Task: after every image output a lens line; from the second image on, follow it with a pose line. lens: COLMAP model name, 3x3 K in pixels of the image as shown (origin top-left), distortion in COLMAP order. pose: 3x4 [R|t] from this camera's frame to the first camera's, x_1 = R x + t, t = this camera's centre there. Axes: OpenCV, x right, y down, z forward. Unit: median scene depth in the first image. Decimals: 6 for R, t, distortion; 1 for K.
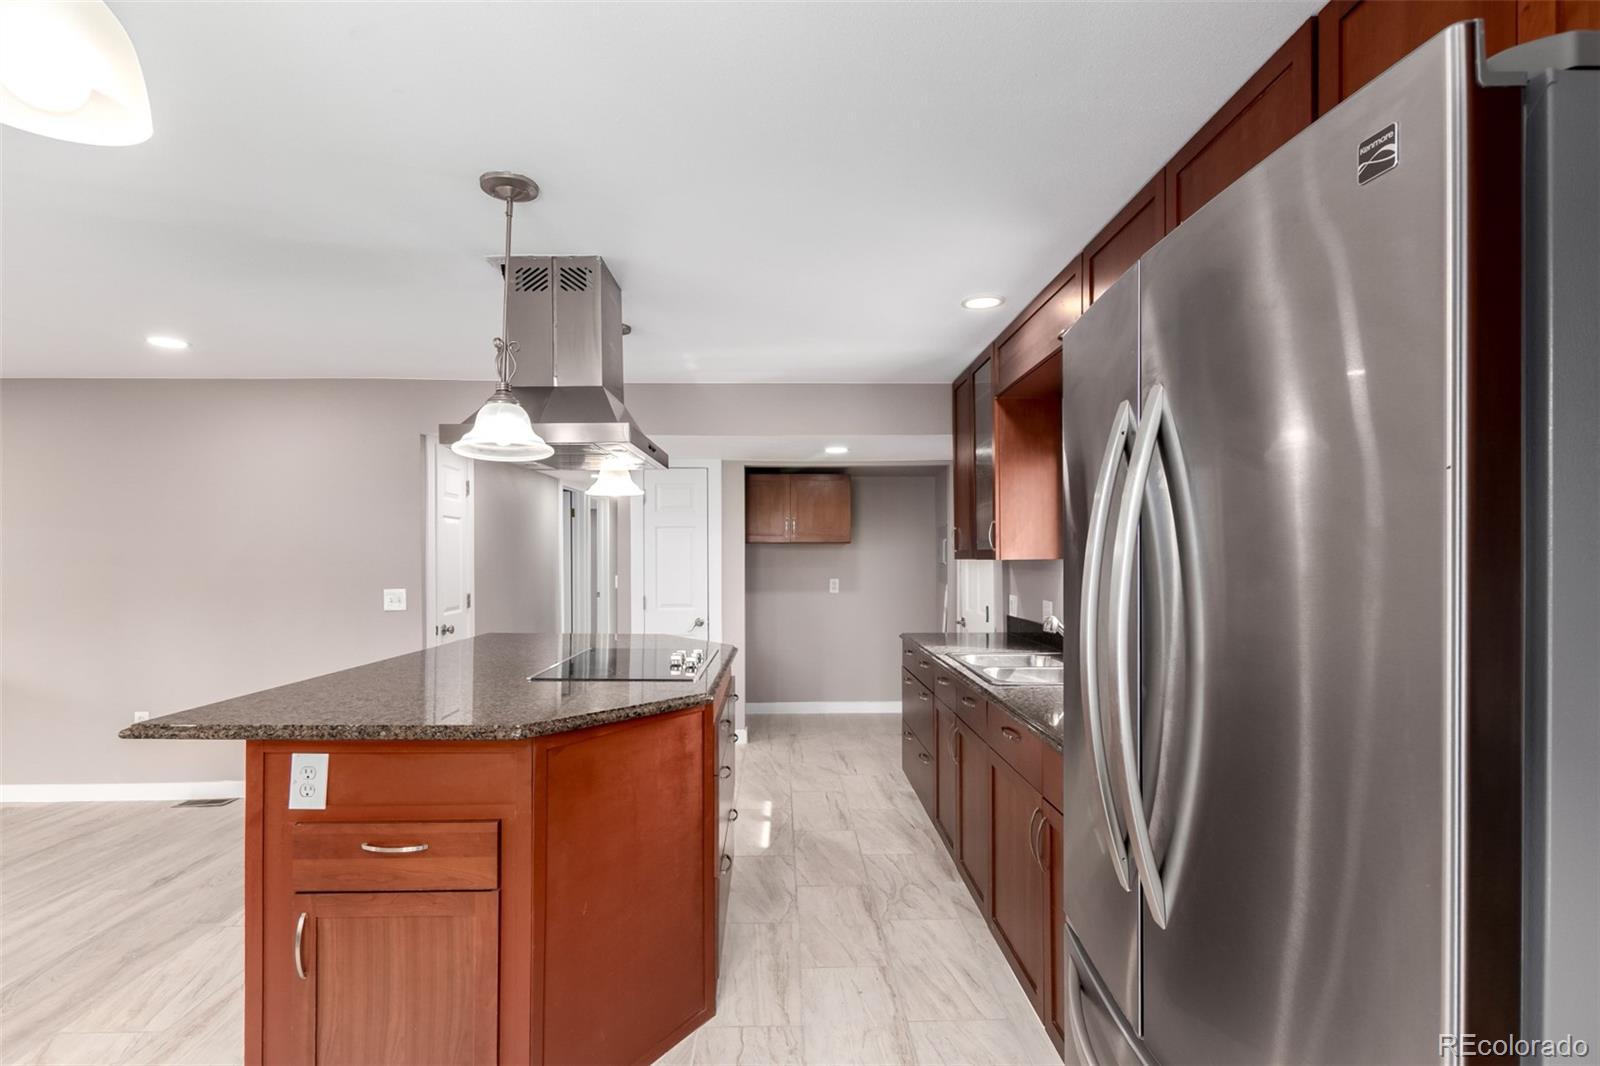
lens RADIAL K [[738.4, 0, 803.6], [0, 738.4, 550.5], [0, 0, 1]] dist [0.000058, -0.001046]
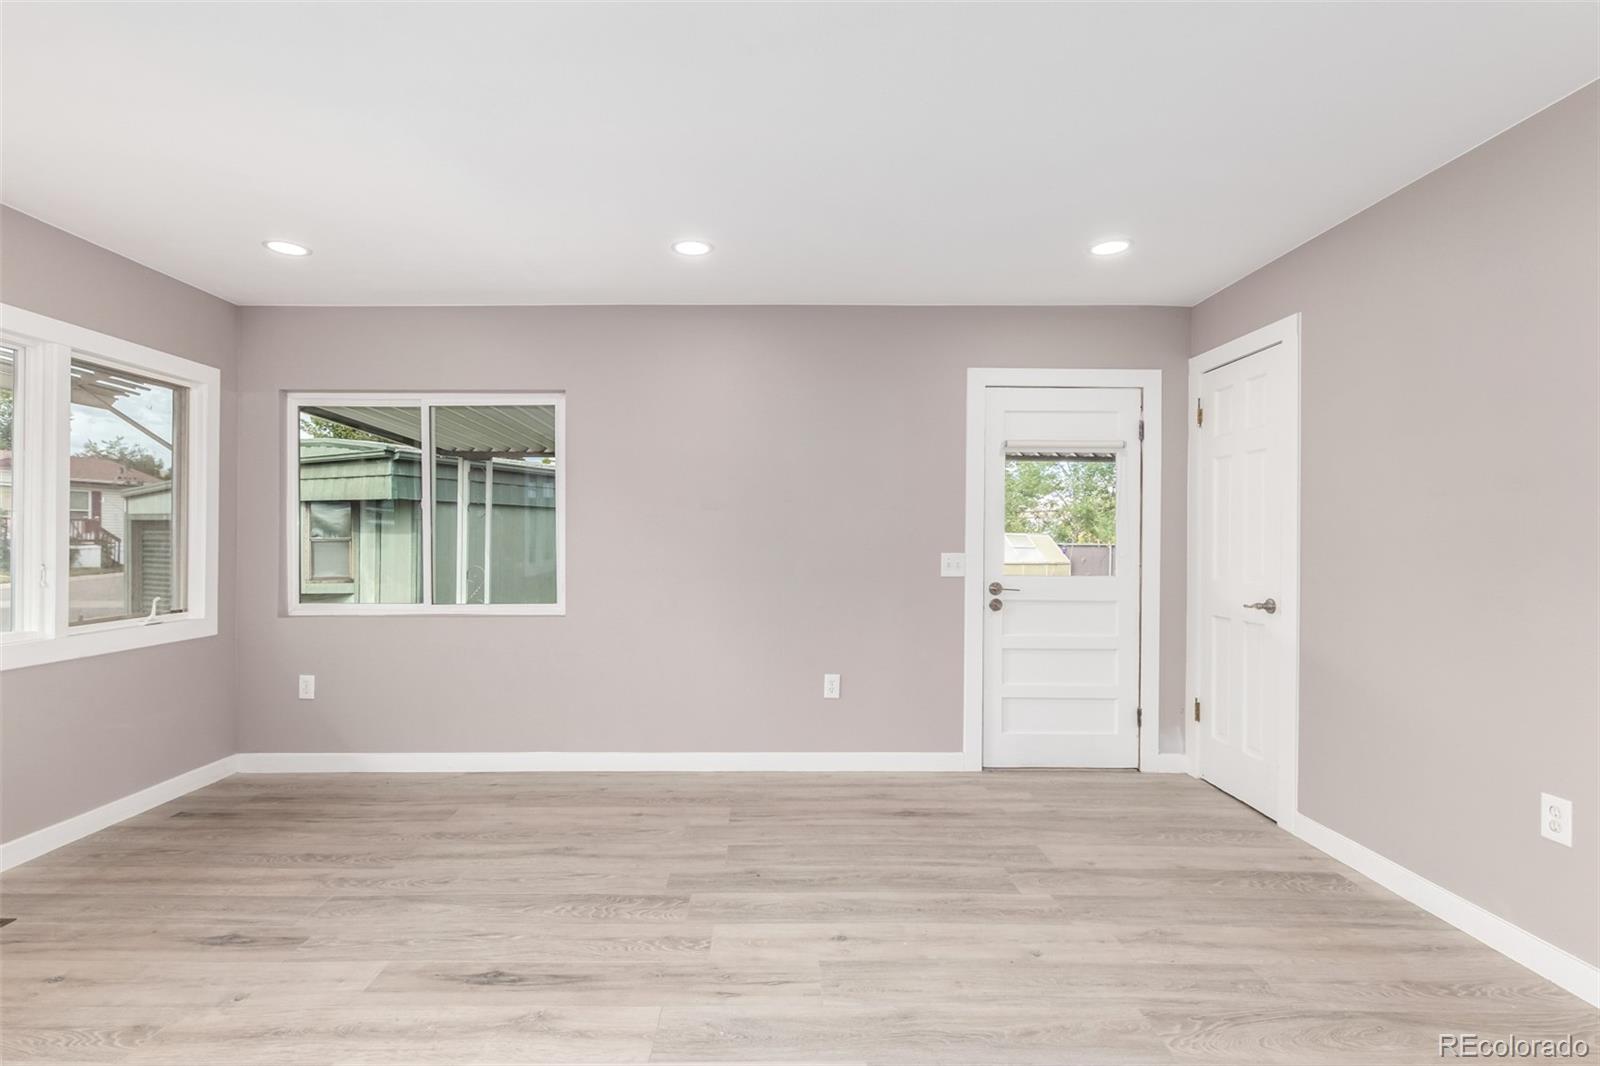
lens RADIAL K [[743.5, 0, 777.8], [0, 743.5, 540.0], [0, 0, 1]] dist [0.004108, -0.000408]
pose [[-0.026341, 0.003850, -0.999646, -0.505776], [-0.004772, 0.999981, 0.003977, 0.066398], [0.999642, 0.004875, -0.026322, 0.643716]]
